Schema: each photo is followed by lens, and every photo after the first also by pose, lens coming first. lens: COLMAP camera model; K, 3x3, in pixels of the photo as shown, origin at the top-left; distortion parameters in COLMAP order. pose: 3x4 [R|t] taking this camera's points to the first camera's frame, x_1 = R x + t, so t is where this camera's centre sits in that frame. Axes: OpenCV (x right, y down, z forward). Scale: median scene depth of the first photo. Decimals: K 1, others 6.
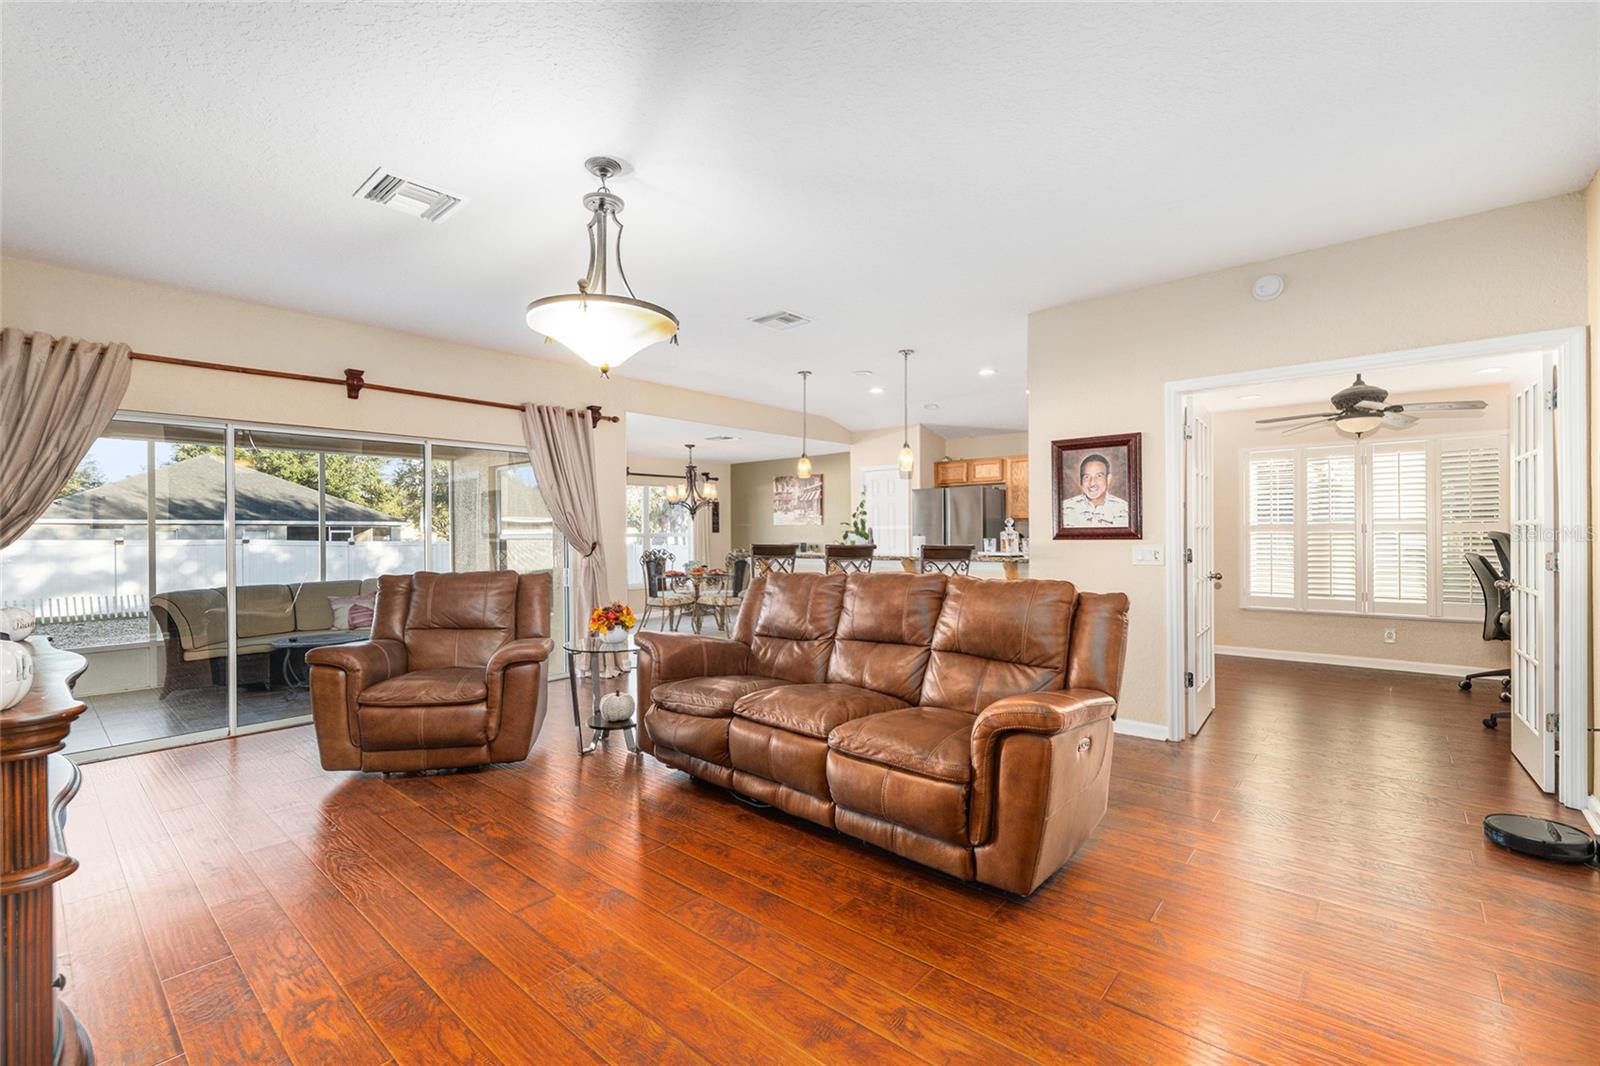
lens RADIAL K [[685.8, 0, 801.8], [0, 685.8, 537.2], [0, 0, 1]] dist [-0.009037, 0.000160]
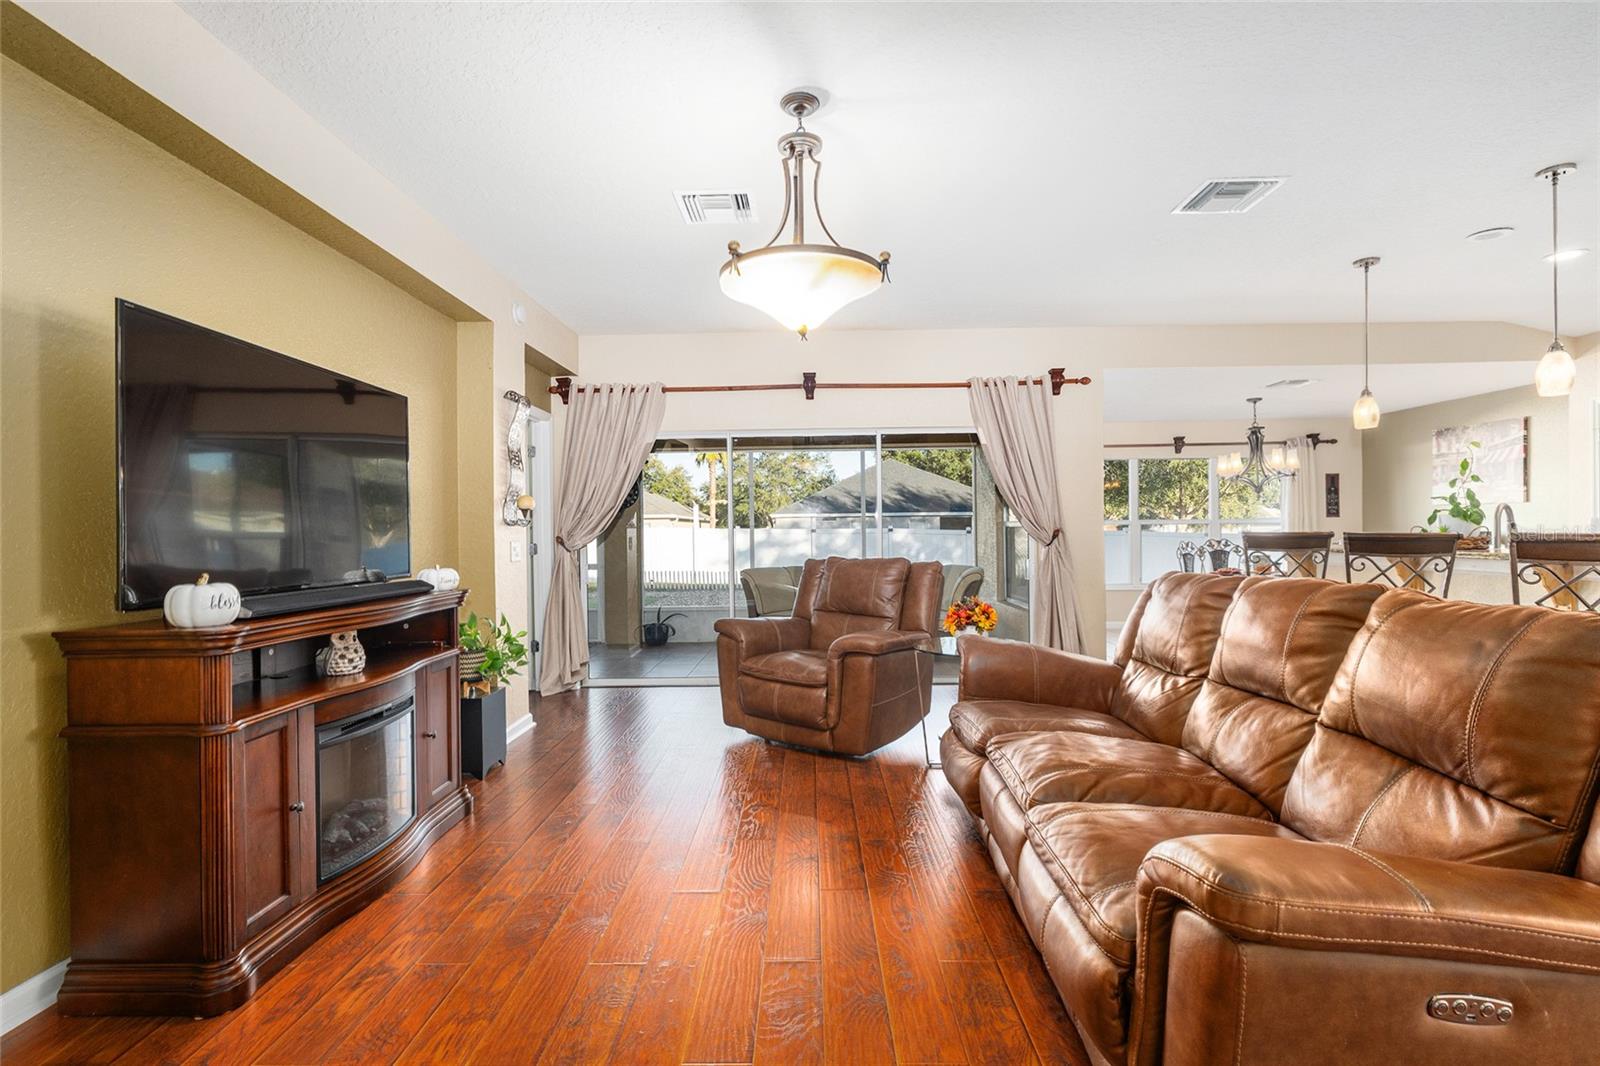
lens RADIAL K [[741.5, 0, 798.2], [0, 741.5, 534.5], [0, 0, 1]] dist [0.001780, -0.000116]
pose [[0.643634, 0.004746, -0.765319, 0.279219], [0.003331, 0.999954, 0.009002, 0.006311], [0.765326, -0.008343, 0.643588, 0.228716]]
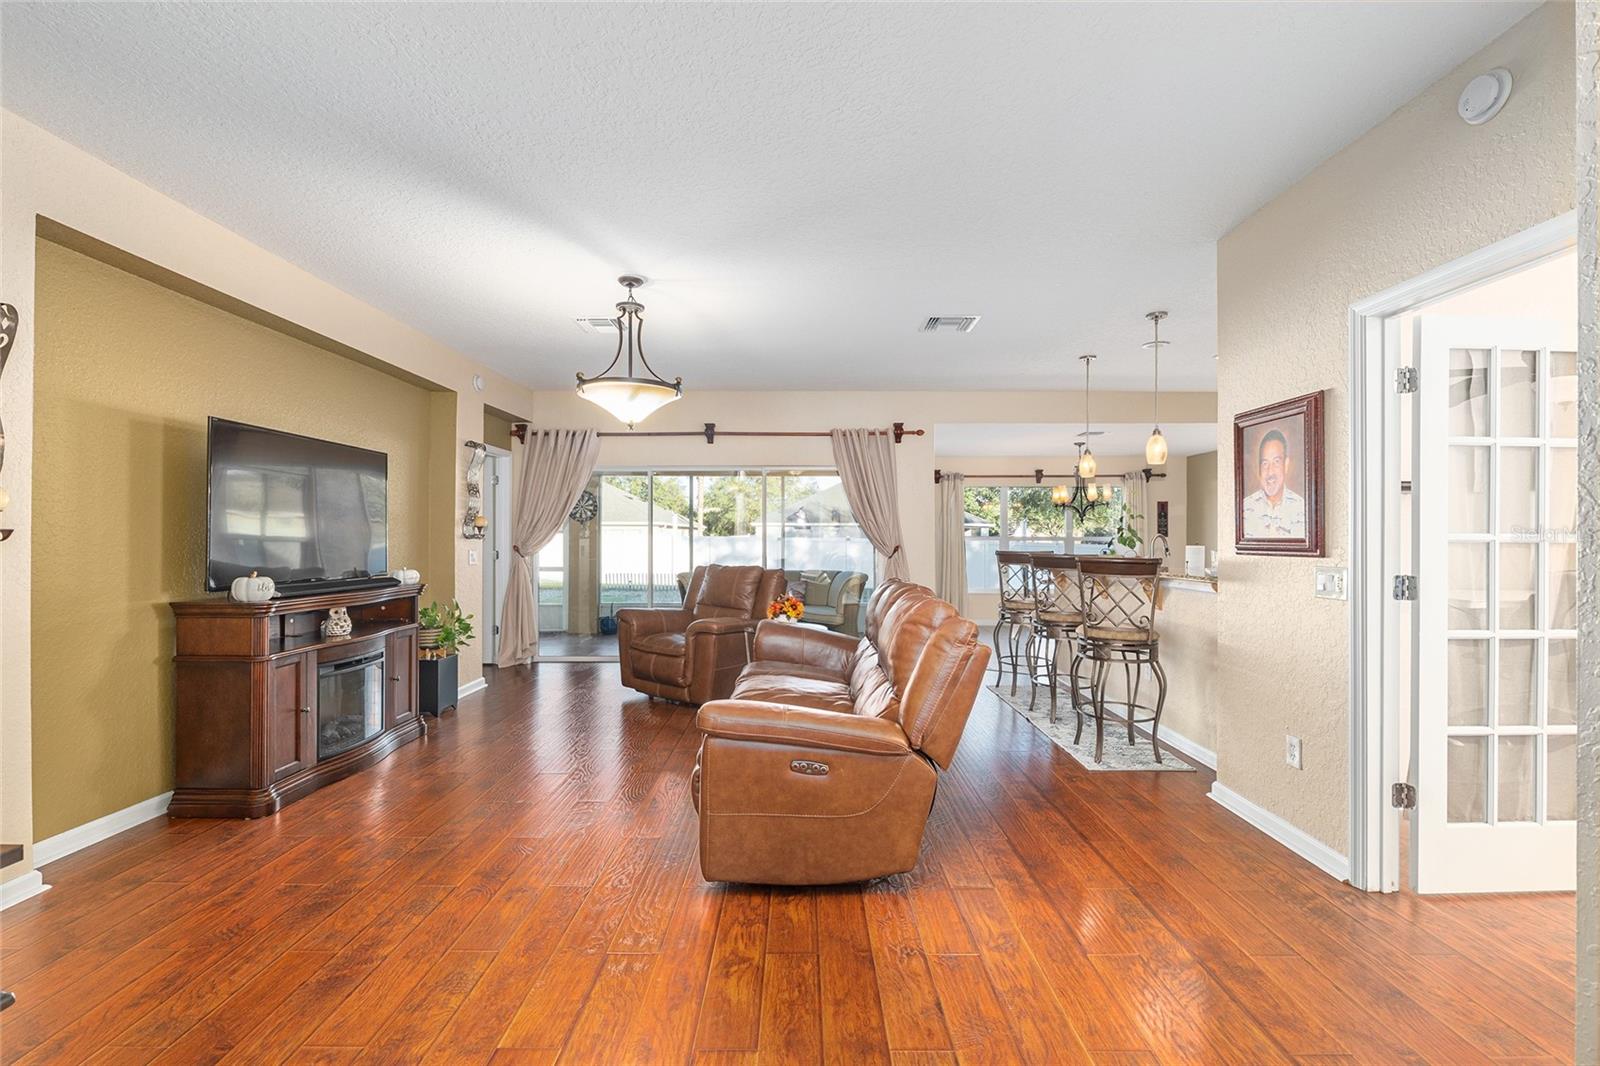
lens RADIAL K [[695.6, 0, 797.7], [0, 695.6, 536.0], [0, 0, 1]] dist [-0.002824, -0.000012]
pose [[0.650303, 0.009055, -0.759621, 0.643516], [-0.011143, 0.999935, 0.002381, -0.012830], [0.759593, 0.006916, 0.650362, 0.200842]]
